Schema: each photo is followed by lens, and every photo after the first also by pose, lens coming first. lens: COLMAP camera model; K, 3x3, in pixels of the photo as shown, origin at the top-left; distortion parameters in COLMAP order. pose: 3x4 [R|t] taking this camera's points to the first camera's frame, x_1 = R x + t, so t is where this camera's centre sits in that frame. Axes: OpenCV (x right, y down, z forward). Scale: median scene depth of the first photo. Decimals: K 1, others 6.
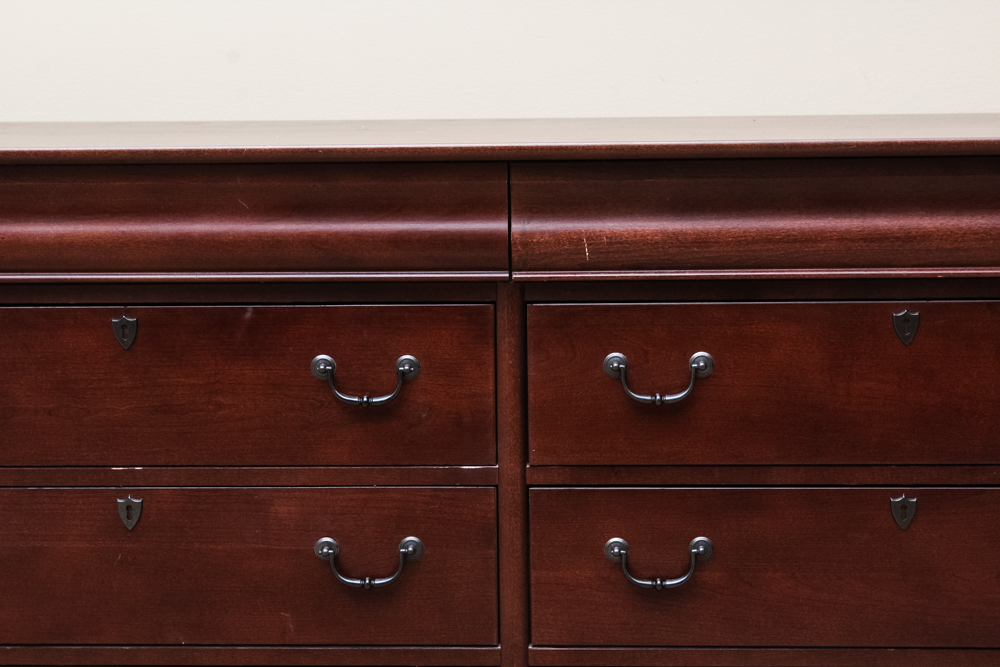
lens RADIAL K [[1582.8, 0, 501.9], [0, 1582.8, 334.1], [0, 0, 1]] dist [0.112826, 0.000000]
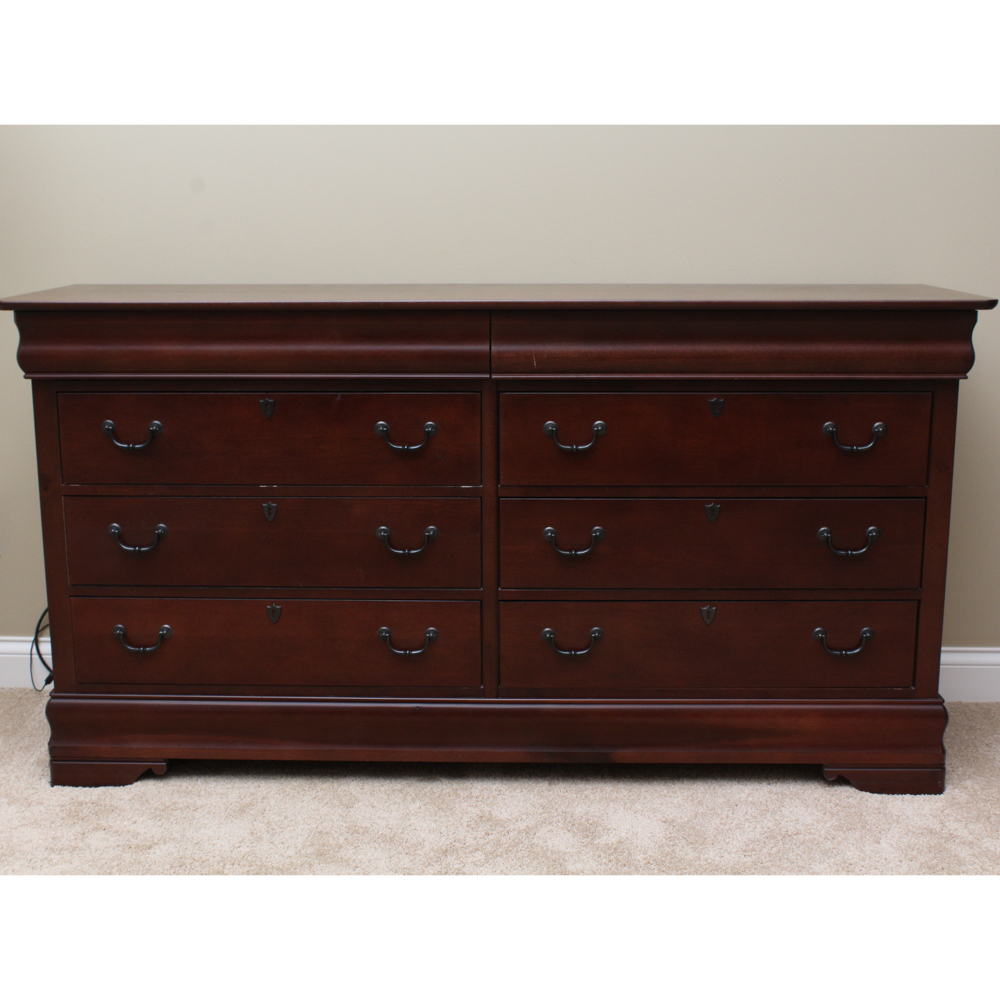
lens RADIAL K [[1763.9, 0, 499.6], [0, 1763.9, 499.2], [0, 0, 1]] dist [-0.003662, 0.000000]
pose [[0.999901, 0.009169, -0.010687, 0.037342], [-0.009087, 0.999928, 0.007775, 0.082269], [0.010758, -0.007677, 0.999913, -0.928705]]
